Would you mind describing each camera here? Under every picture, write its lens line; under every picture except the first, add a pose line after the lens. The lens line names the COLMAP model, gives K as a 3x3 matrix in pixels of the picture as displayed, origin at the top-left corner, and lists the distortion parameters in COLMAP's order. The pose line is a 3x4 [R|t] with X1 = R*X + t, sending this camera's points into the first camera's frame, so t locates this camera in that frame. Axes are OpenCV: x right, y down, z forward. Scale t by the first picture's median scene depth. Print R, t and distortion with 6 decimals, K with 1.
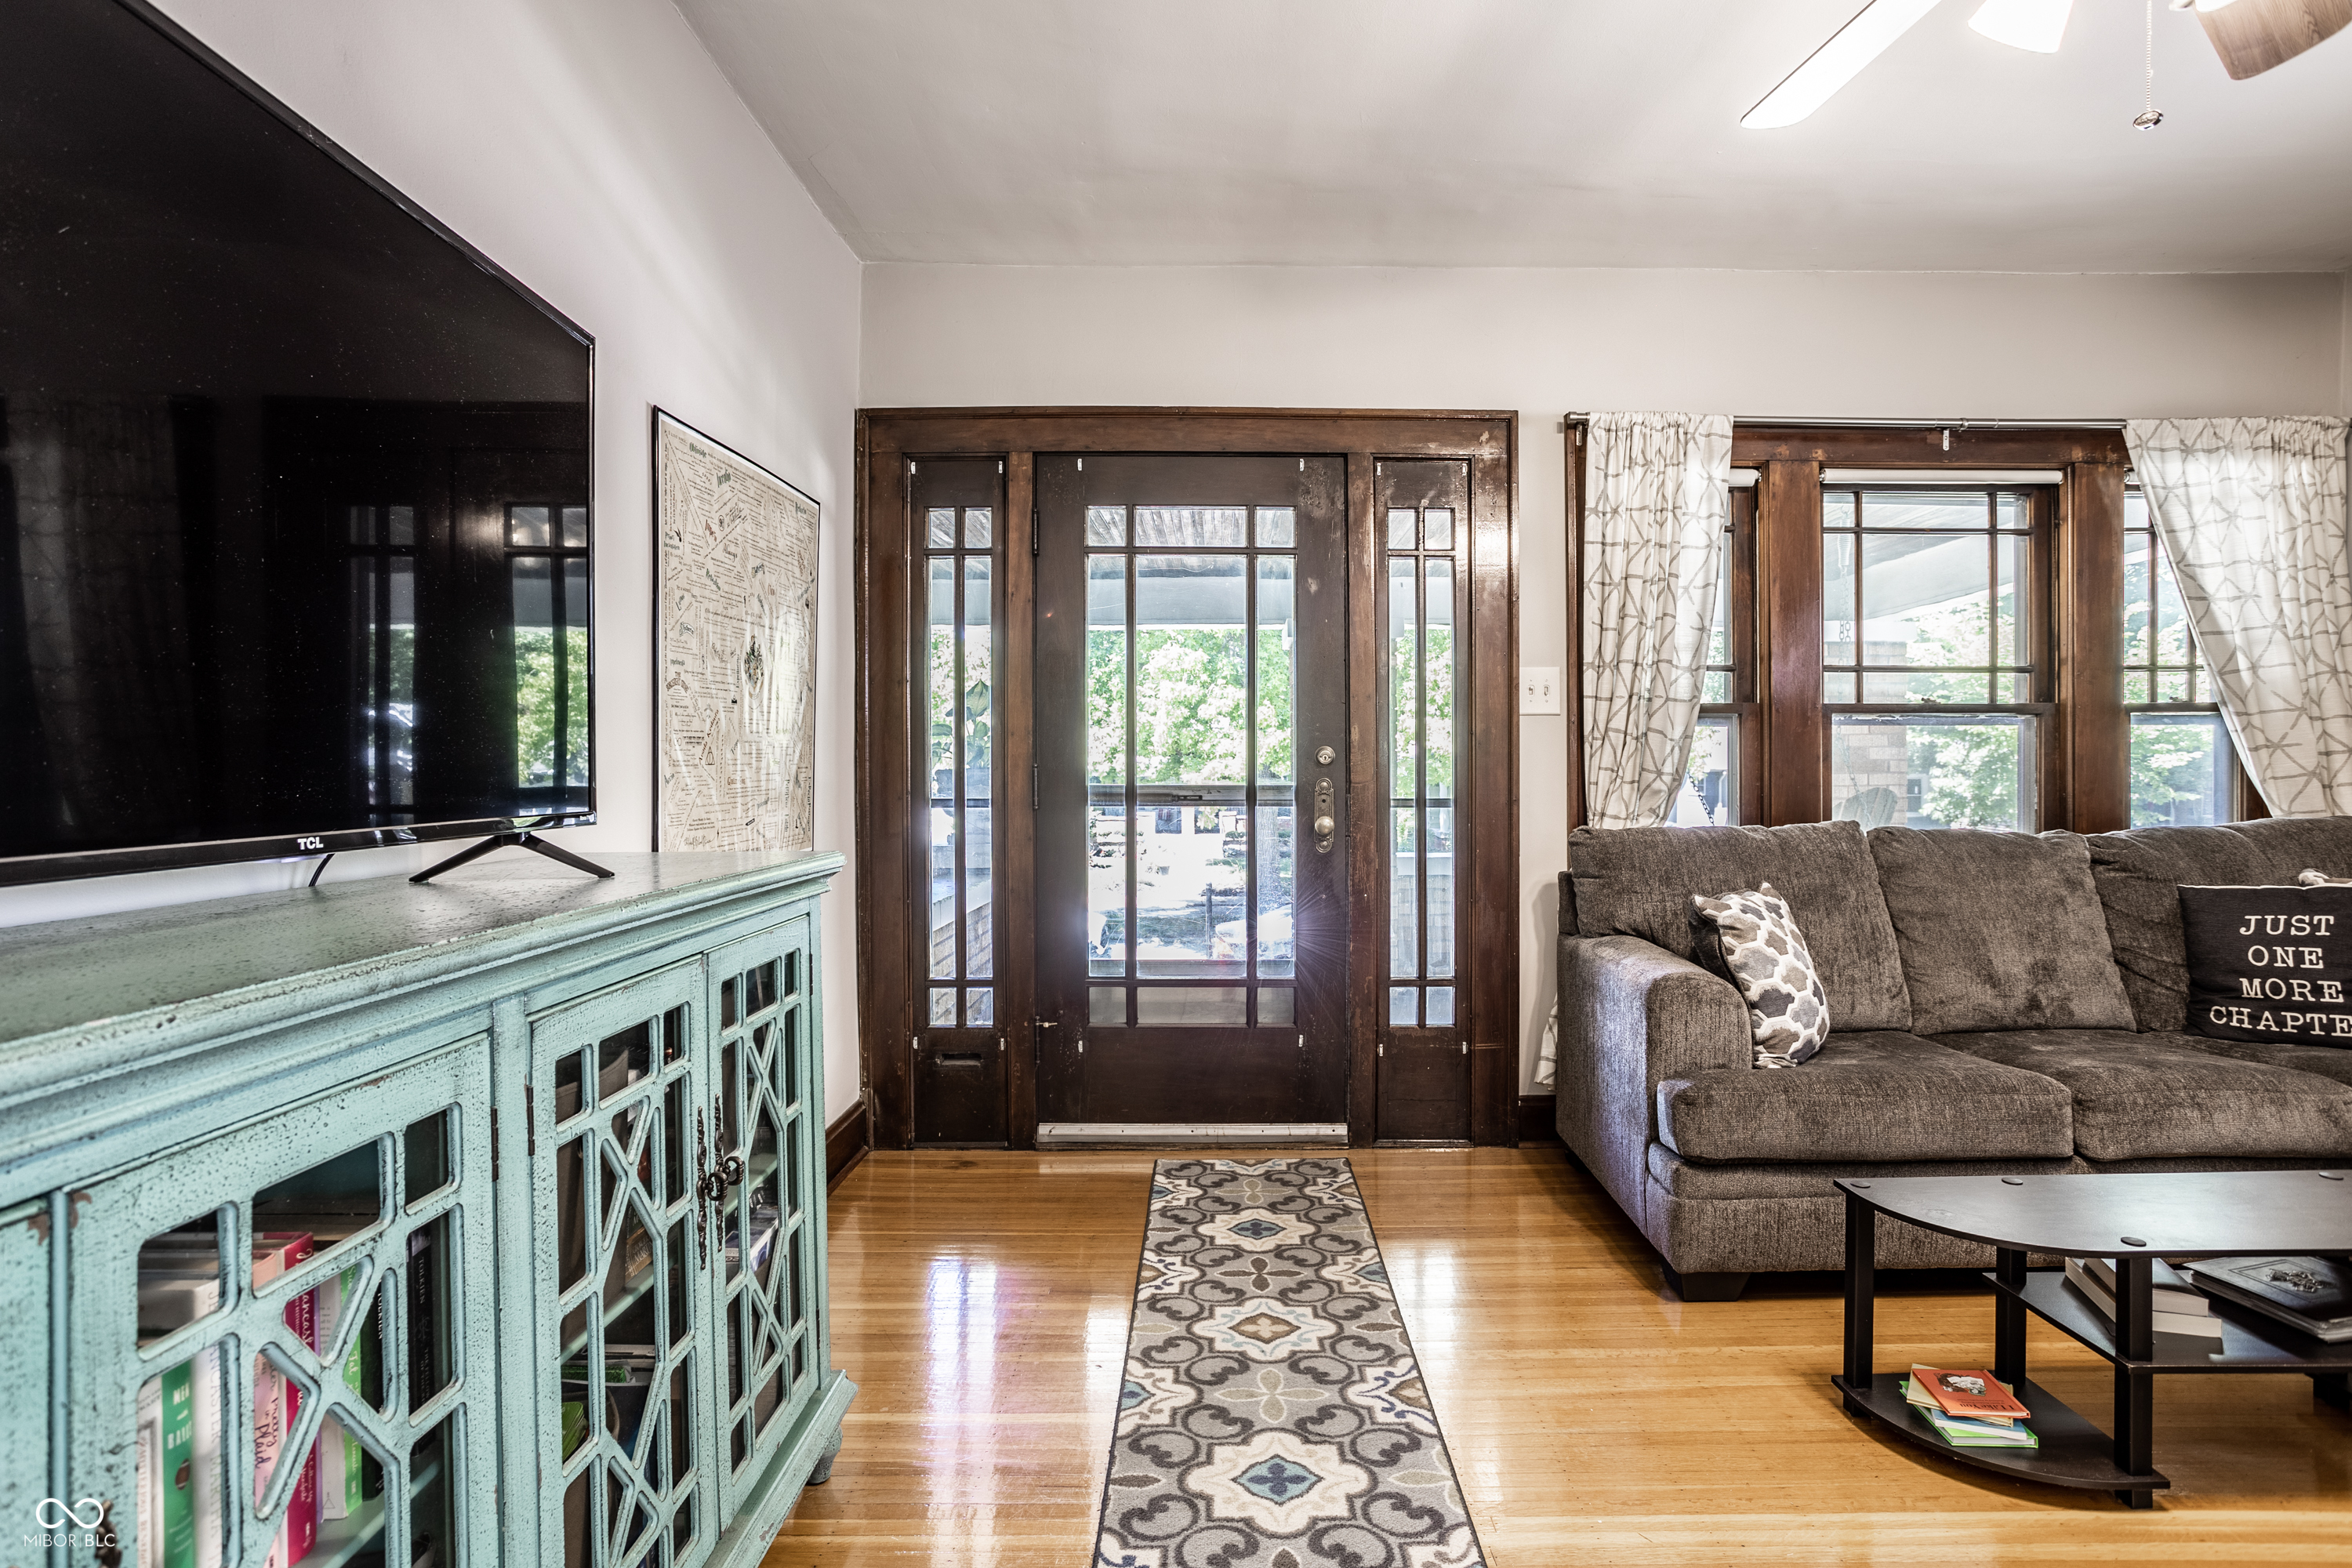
lens RADIAL K [[1233.8, 0, 1240.2], [0, 1233.8, 773.2], [0, 0, 1]] dist [-0.060216, 0.045283]
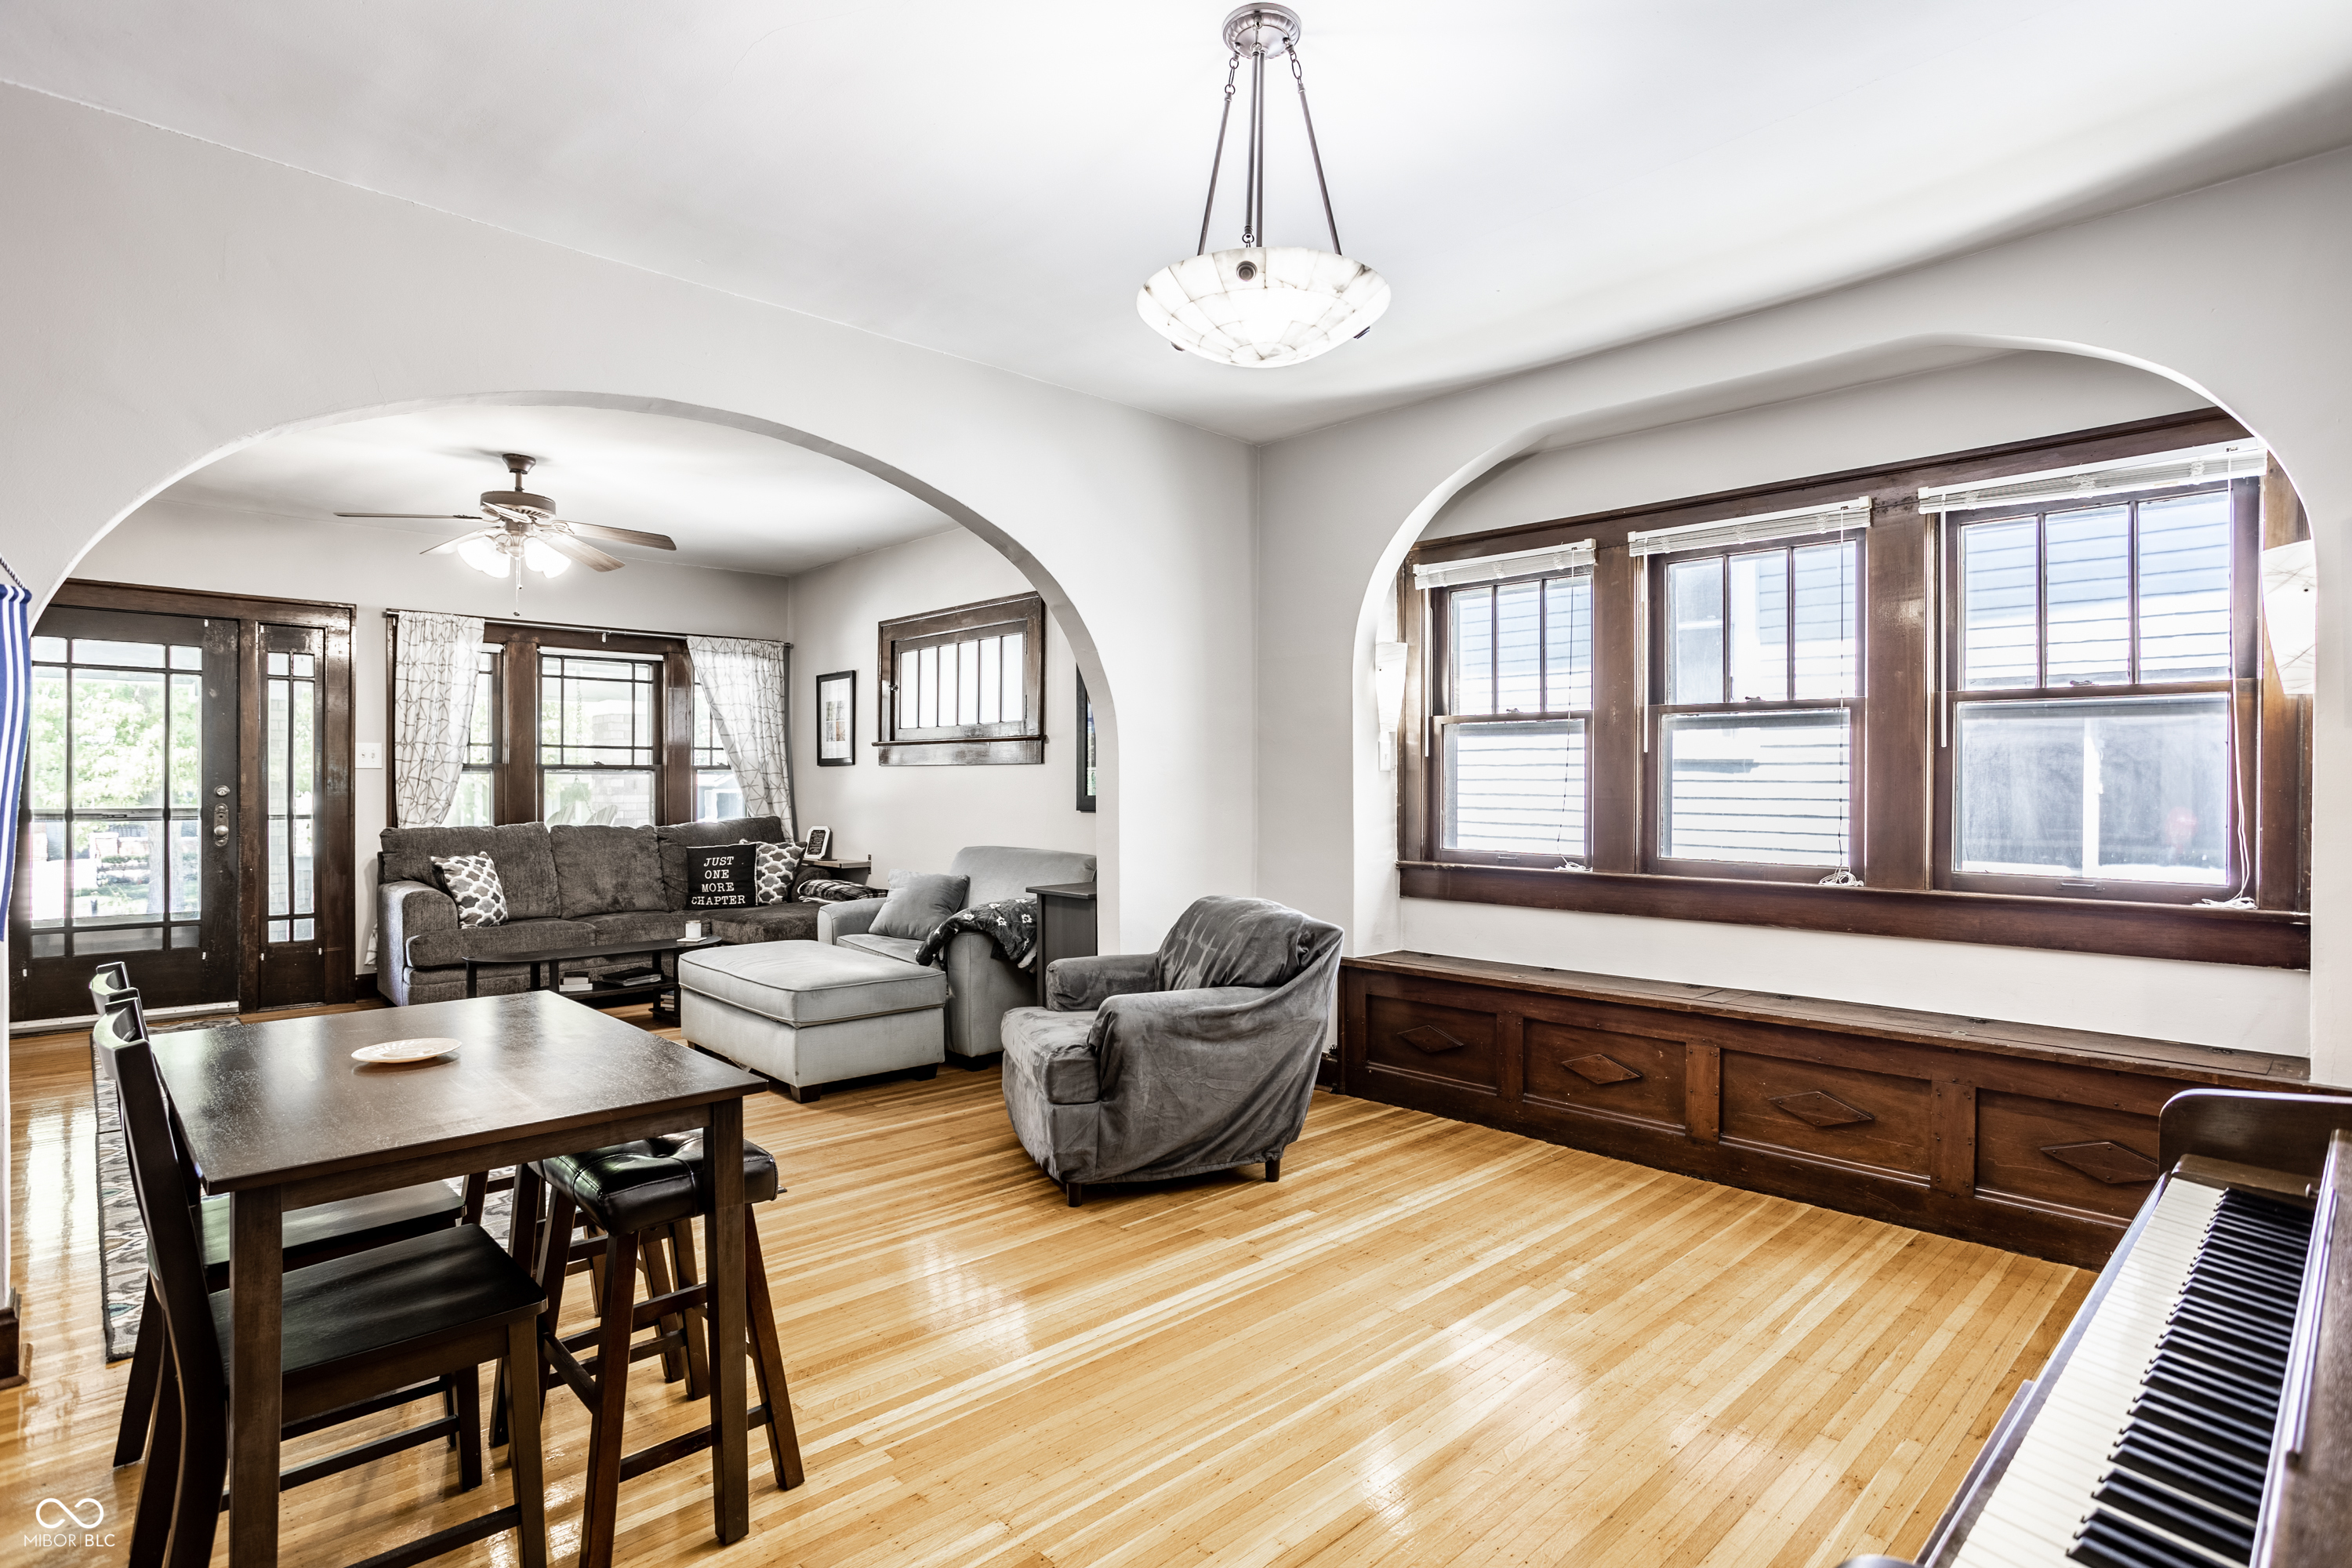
lens RADIAL K [[1180.0, 0, 1174.2], [0, 1180.0, 780.7], [0, 0, 1]] dist [-0.064821, 0.042793]
pose [[0.735887, 0.003870, 0.677093, -0.044833], [0.000164, 0.999983, -0.005894, -0.019172], [-0.677104, 0.004448, 0.735874, -1.143400]]
